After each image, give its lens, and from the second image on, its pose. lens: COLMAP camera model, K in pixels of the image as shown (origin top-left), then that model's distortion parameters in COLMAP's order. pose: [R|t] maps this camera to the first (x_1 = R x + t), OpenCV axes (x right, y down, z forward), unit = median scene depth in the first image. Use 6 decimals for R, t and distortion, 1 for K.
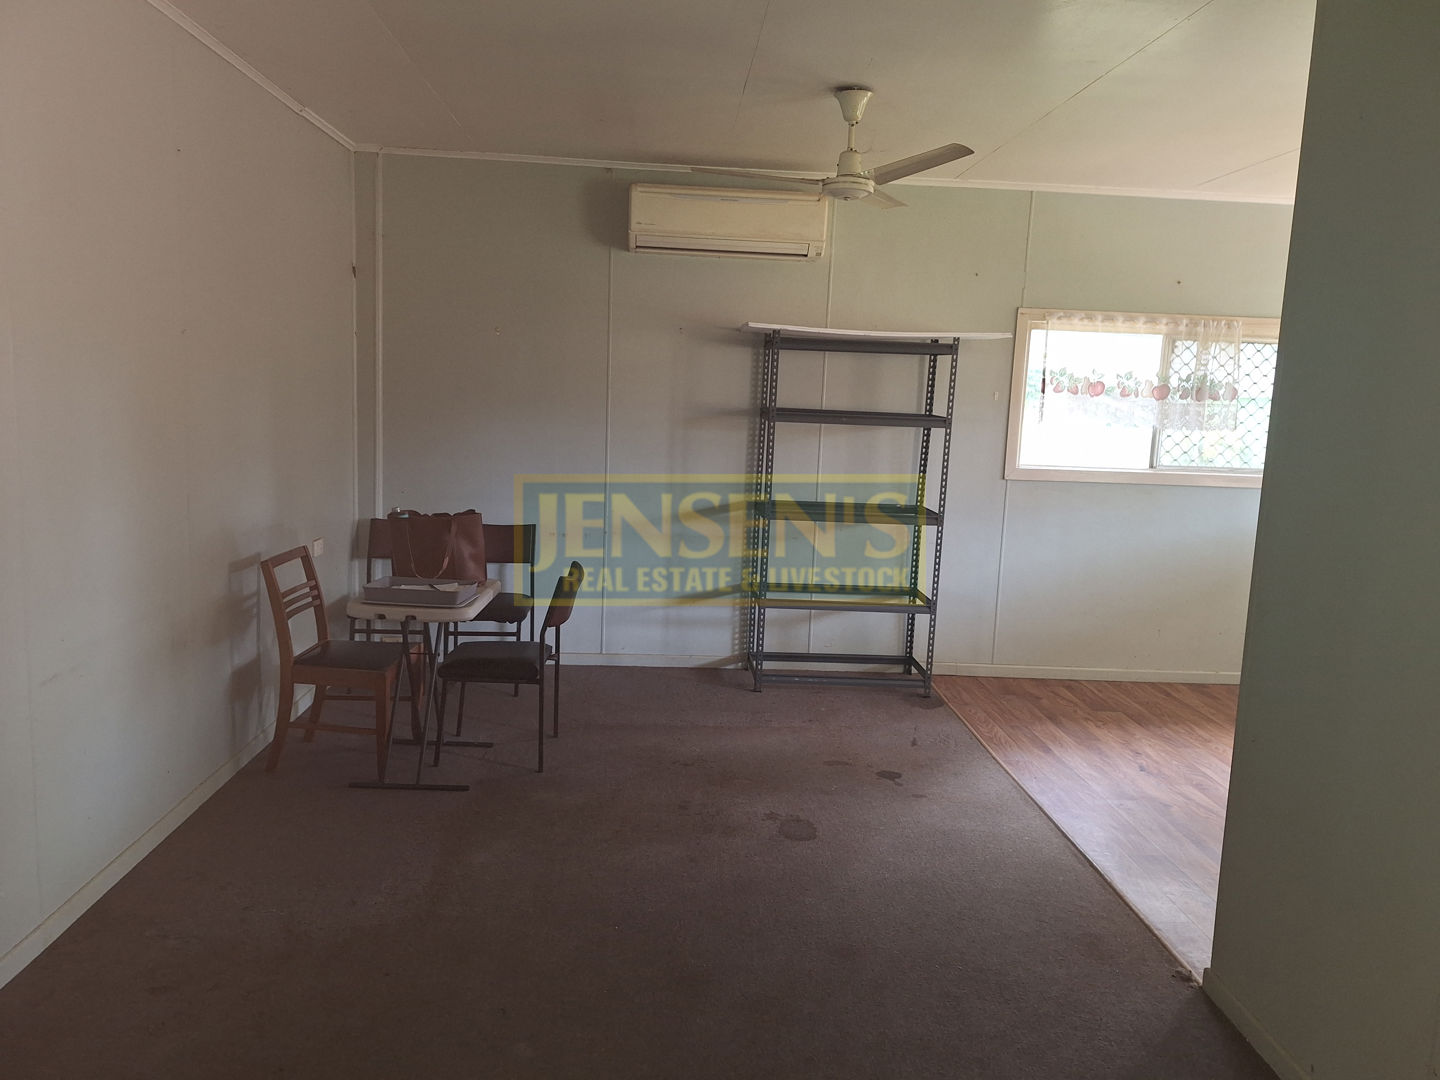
lens RADIAL K [[1021.7, 0, 720.0], [0, 1021.7, 540.0], [0, 0, 1]] dist [0.052623, -0.003962]
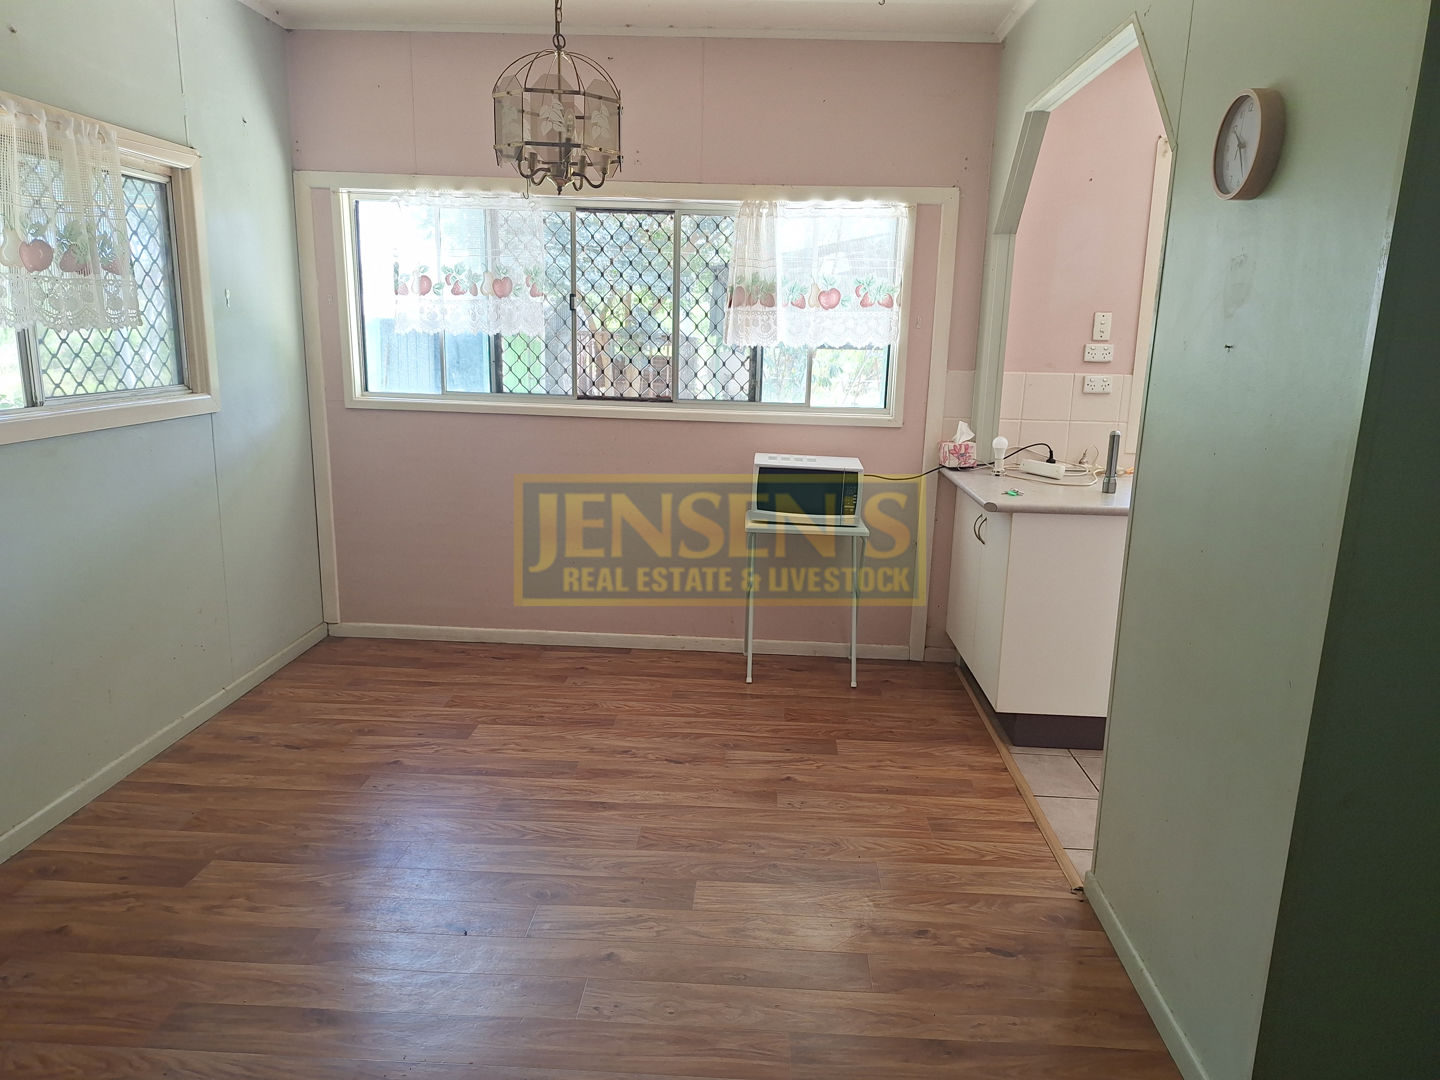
lens RADIAL K [[1021.7, 0, 720.0], [0, 1021.7, 540.0], [0, 0, 1]] dist [0.052623, -0.003962]
pose [[0.096485, -0.250527, 0.963290, -0.078529], [0.104583, 0.964999, 0.240496, -0.105499], [-0.989825, 0.077540, 0.119309, 0.668056]]
